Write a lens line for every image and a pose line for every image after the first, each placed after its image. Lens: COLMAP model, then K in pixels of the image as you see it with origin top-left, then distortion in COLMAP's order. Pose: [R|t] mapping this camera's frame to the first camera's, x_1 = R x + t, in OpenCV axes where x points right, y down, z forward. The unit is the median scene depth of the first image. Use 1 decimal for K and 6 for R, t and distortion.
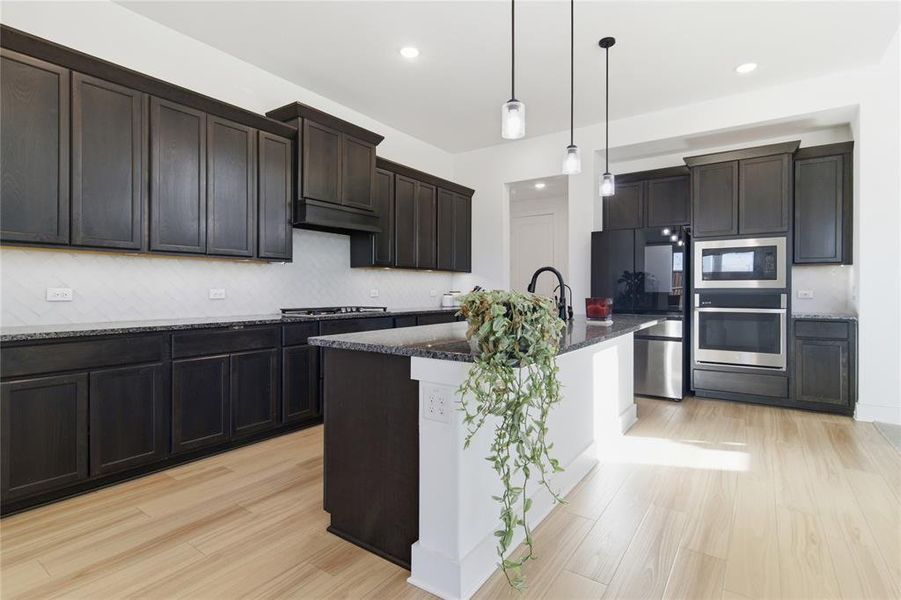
lens RADIAL K [[438.7, 0, 450.4], [0, 438.7, 291.9], [0, 0, 1]] dist [0.000727, -0.002289]
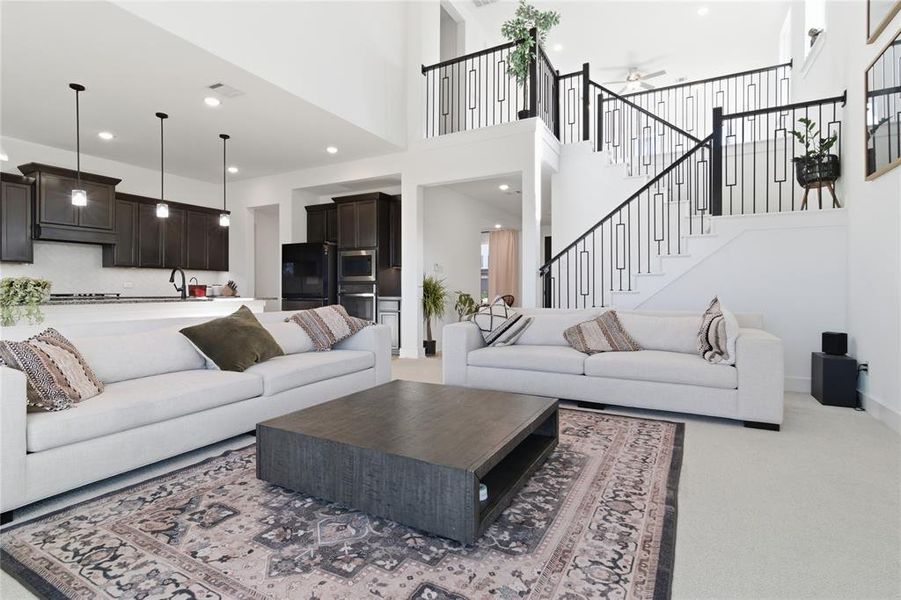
lens RADIAL K [[438.7, 0, 457.5], [0, 438.7, 292.0], [0, 0, 1]] dist [0.000727, -0.002289]
pose [[0.992442, -0.003086, 0.122679, 0.868954], [0.003352, 0.999992, -0.001962, 0.038009], [-0.122672, 0.002358, 0.992444, -0.678020]]
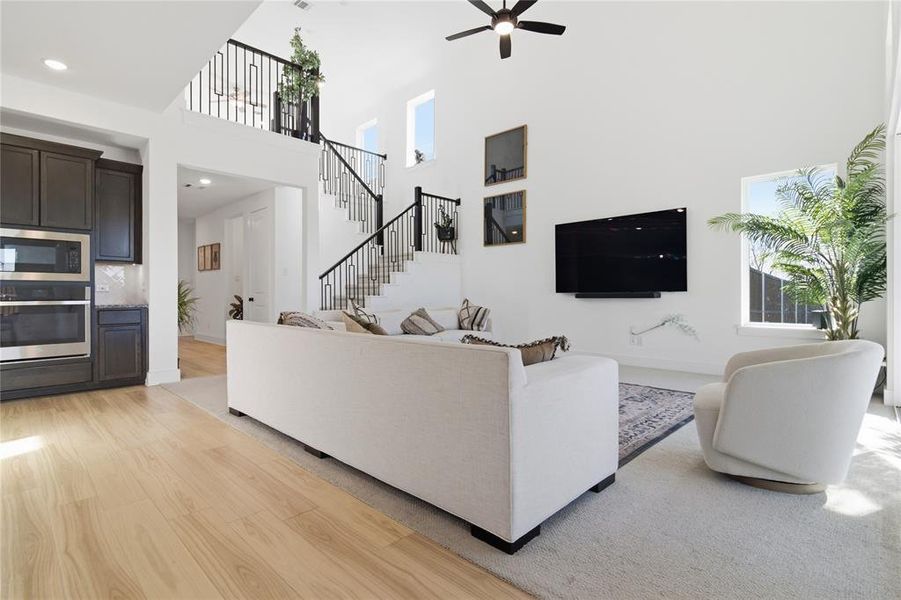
lens RADIAL K [[438.7, 0, 453.5], [0, 438.7, 292.6], [0, 0, 1]] dist [0.000727, -0.002289]
pose [[0.153030, 0.004462, 0.988211, -0.180801], [0.005832, 0.999968, -0.005418, 0.030748], [-0.988204, 0.006593, 0.152999, -0.067833]]
